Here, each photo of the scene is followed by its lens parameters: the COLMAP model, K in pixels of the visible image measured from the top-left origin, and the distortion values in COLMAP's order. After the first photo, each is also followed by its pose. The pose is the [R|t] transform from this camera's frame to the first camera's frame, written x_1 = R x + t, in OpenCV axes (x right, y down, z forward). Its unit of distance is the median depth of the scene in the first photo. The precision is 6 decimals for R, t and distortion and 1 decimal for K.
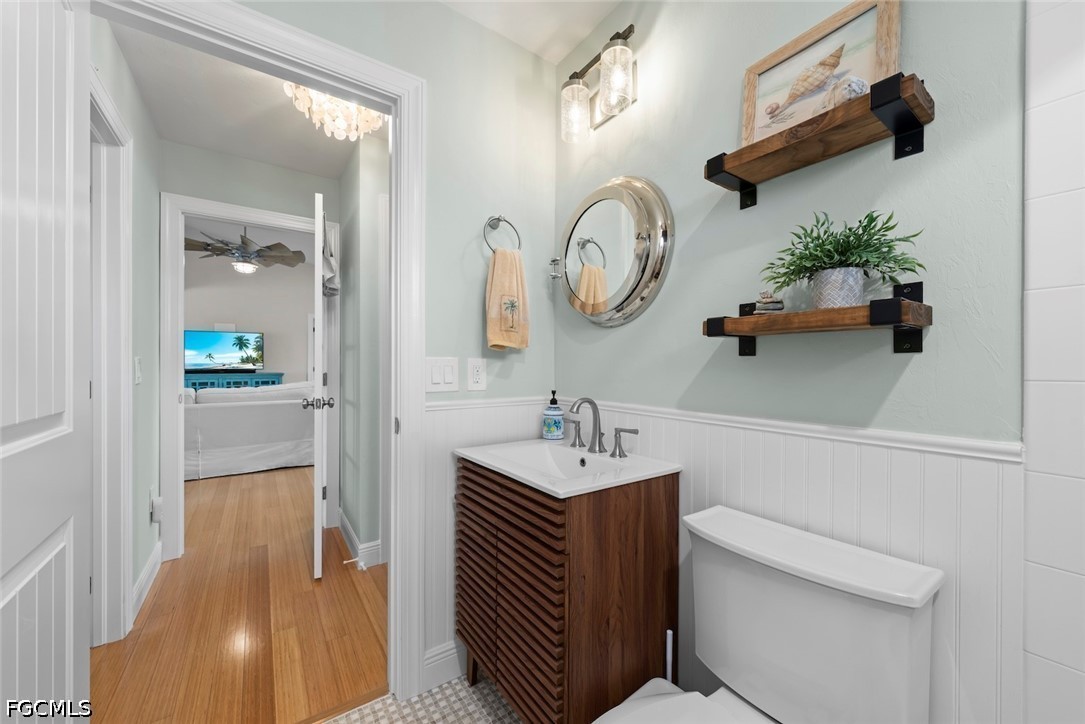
lens RADIAL K [[431.9, 0, 546.7], [0, 431.9, 366.4], [0, 0, 1]] dist [-0.000276, 0.000007]
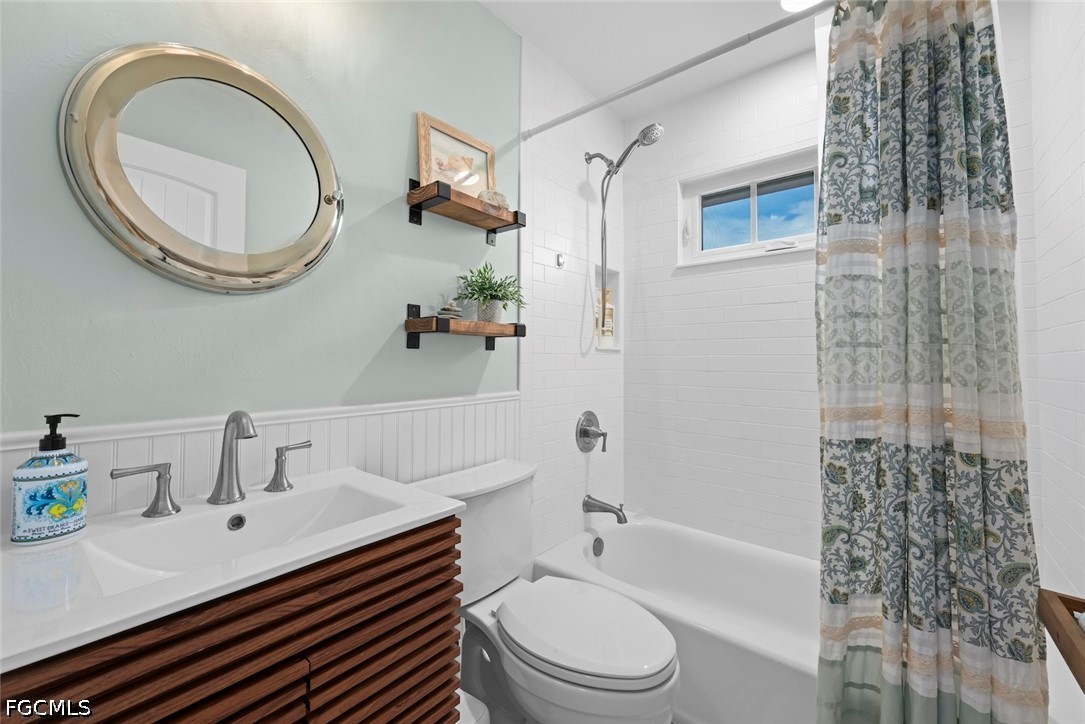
lens RADIAL K [[431.9, 0, 545.4], [0, 431.9, 354.1], [0, 0, 1]] dist [-0.000276, 0.000007]
pose [[-0.285996, 0.009843, 0.958180, -0.790228], [0.001324, 0.999950, -0.009877, 0.002029], [-0.958230, -0.001557, -0.285995, 1.019682]]
